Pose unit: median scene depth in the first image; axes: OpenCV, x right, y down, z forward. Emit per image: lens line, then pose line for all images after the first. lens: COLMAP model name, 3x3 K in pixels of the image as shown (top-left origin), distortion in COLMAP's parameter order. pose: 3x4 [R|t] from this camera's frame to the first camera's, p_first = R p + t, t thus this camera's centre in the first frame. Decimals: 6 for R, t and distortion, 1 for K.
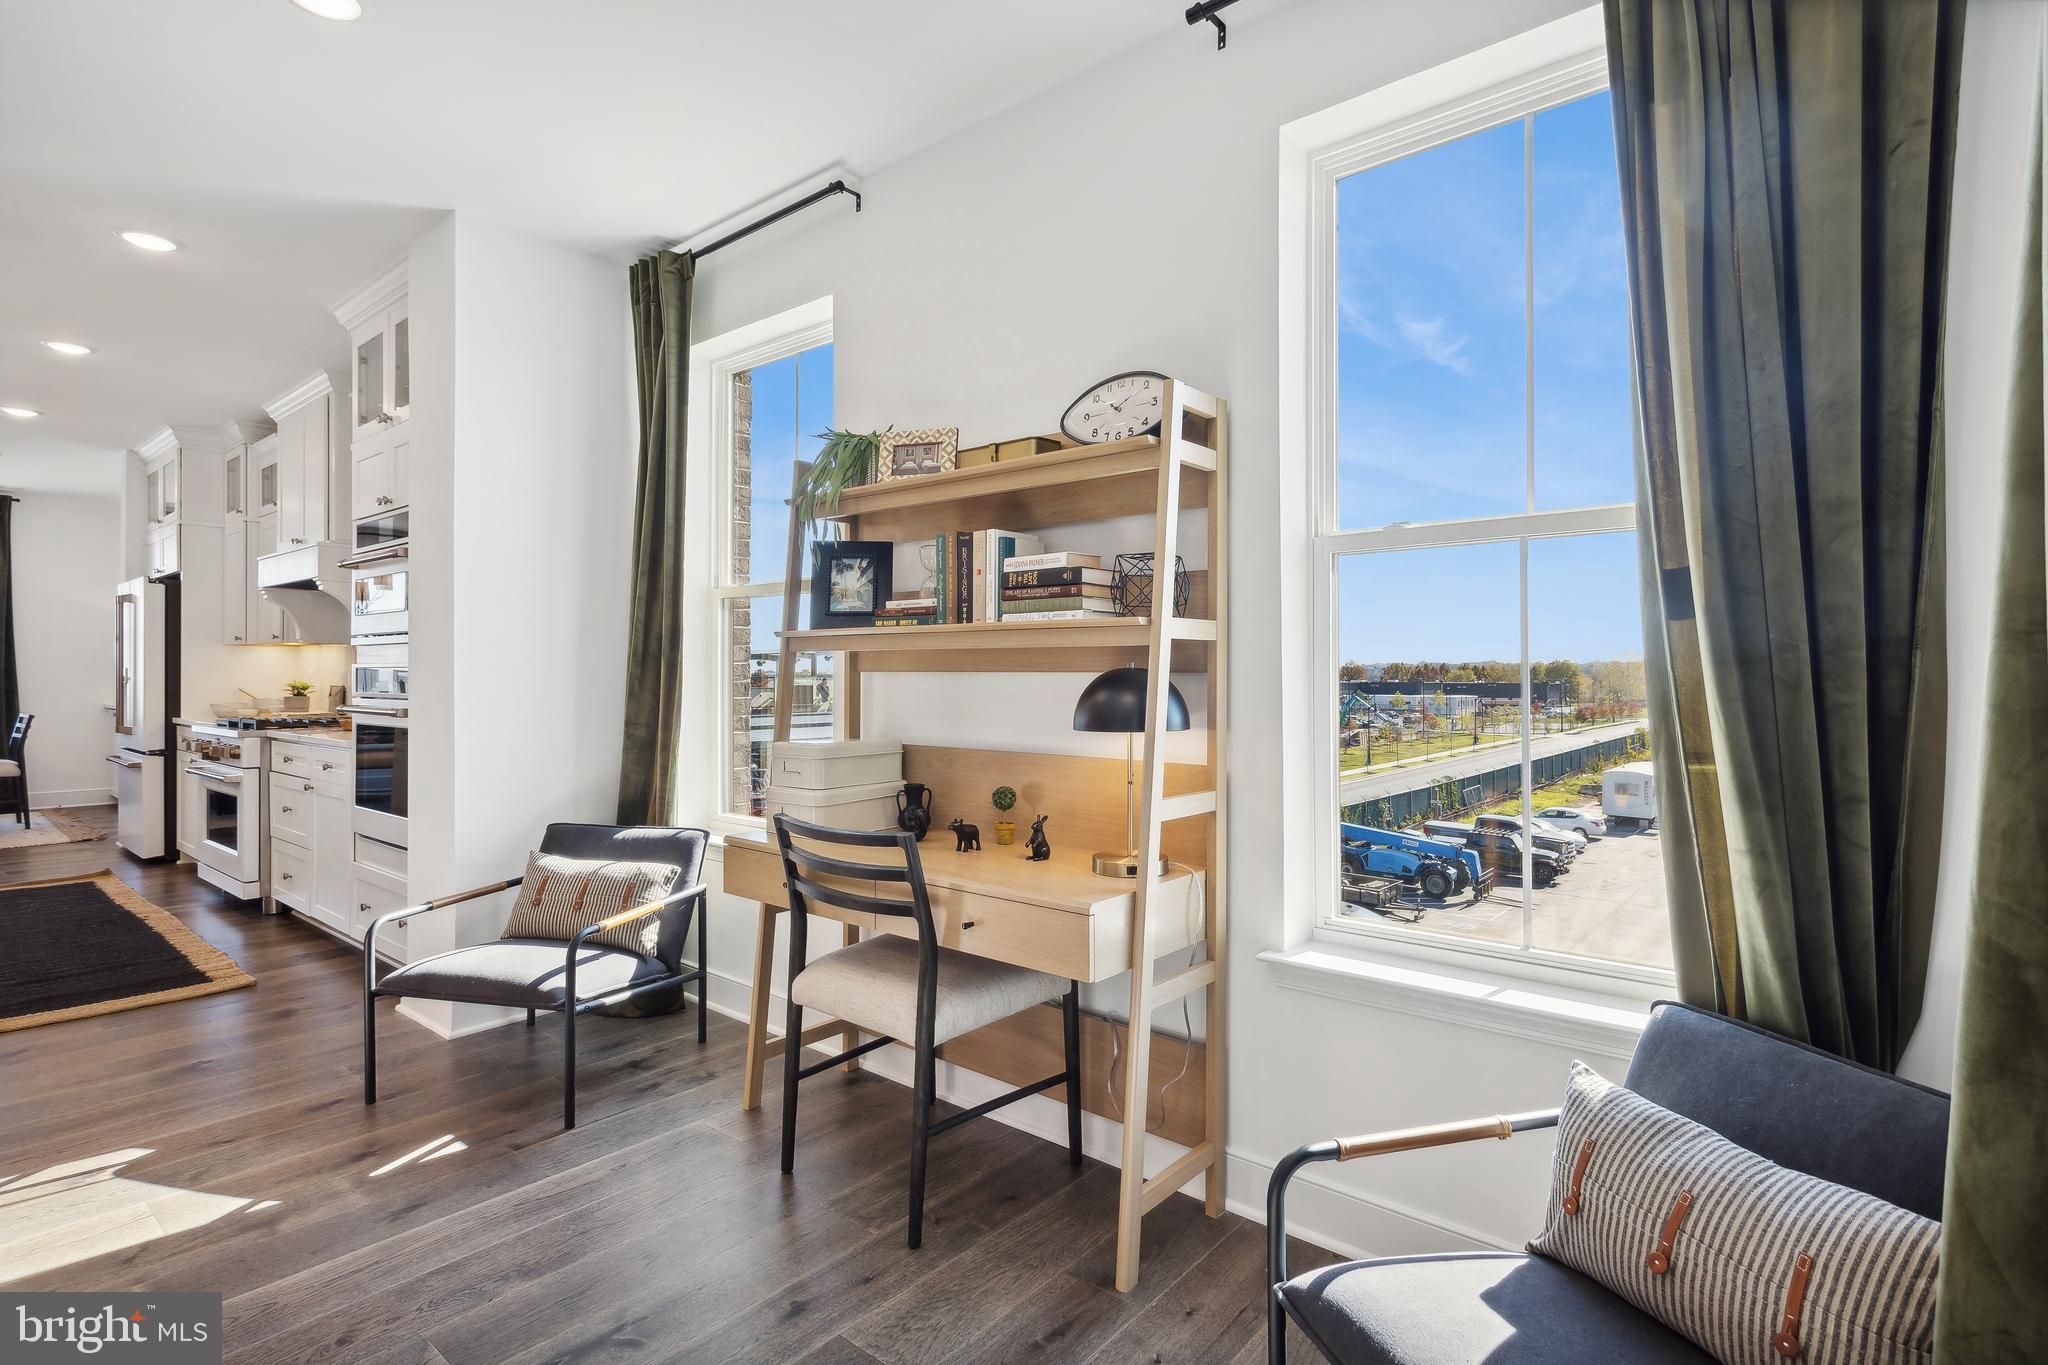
lens RADIAL K [[989.5, 0, 1036.8], [0, 989.5, 674.5], [0, 0, 1]] dist [0.000457, 0.000843]
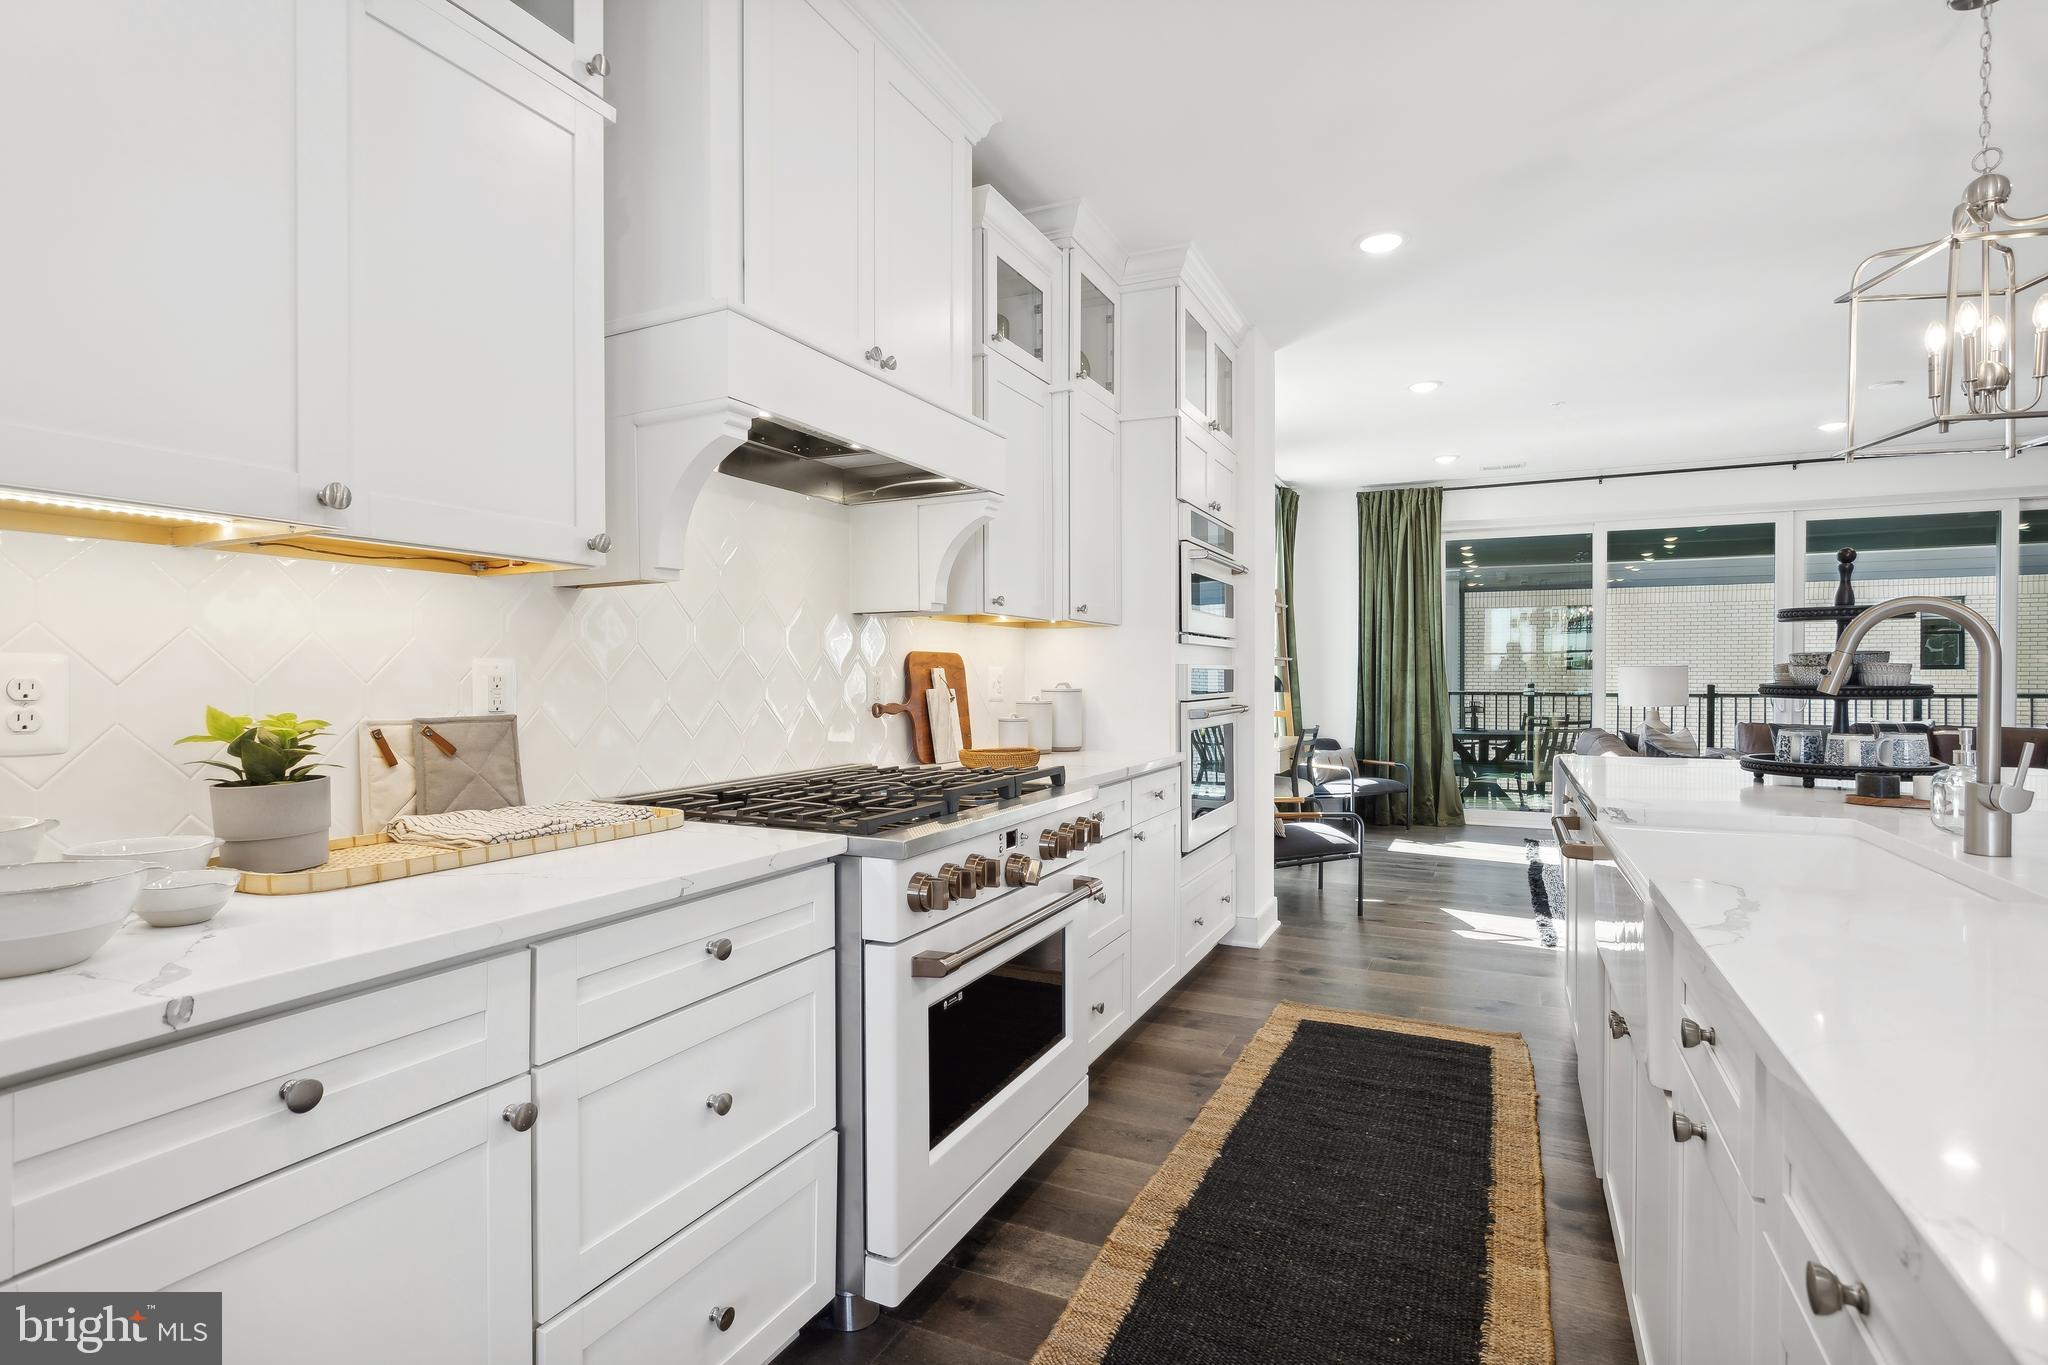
lens RADIAL K [[1008.7, 0, 1012.5], [0, 1008.7, 684.7], [0, 0, 1]] dist [-0.016871, 0.009884]
pose [[-0.226848, -0.011056, 0.973867, -1.766490], [-0.001532, 0.999938, 0.010995, -0.003486], [-0.973929, 0.001002, -0.226851, 1.561611]]
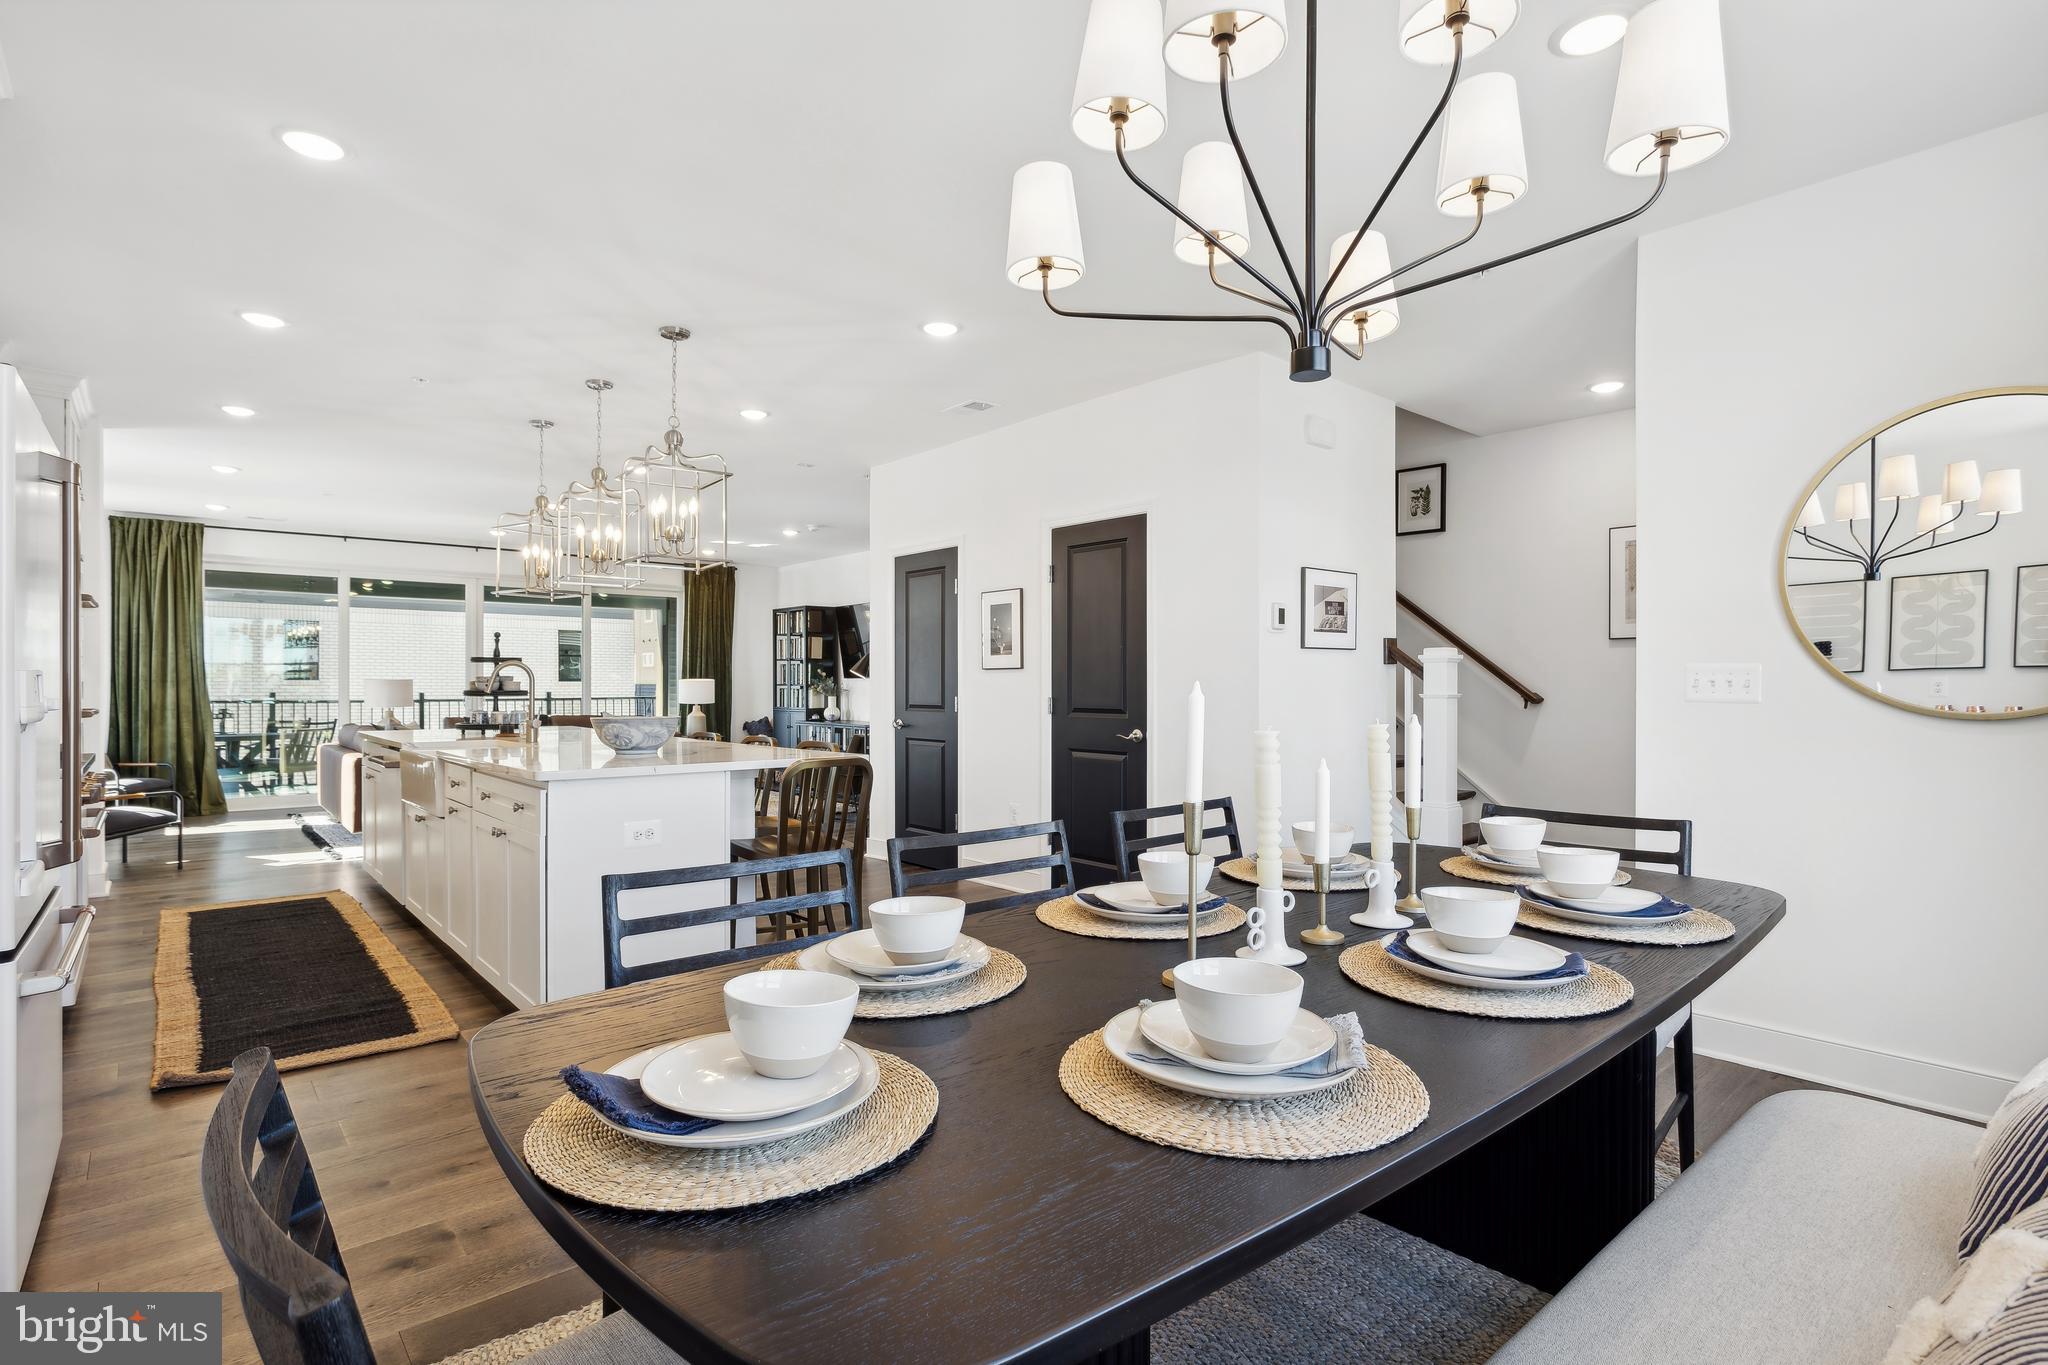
lens RADIAL K [[1051.3, 0, 1037.3], [0, 1051.3, 692.6], [0, 0, 1]] dist [0.000492, 0.002522]
pose [[-0.982009, -0.004531, 0.188782, -2.406630], [-0.003608, 0.999980, 0.005229, -0.005040], [-0.188802, 0.004454, -0.982005, 2.354288]]
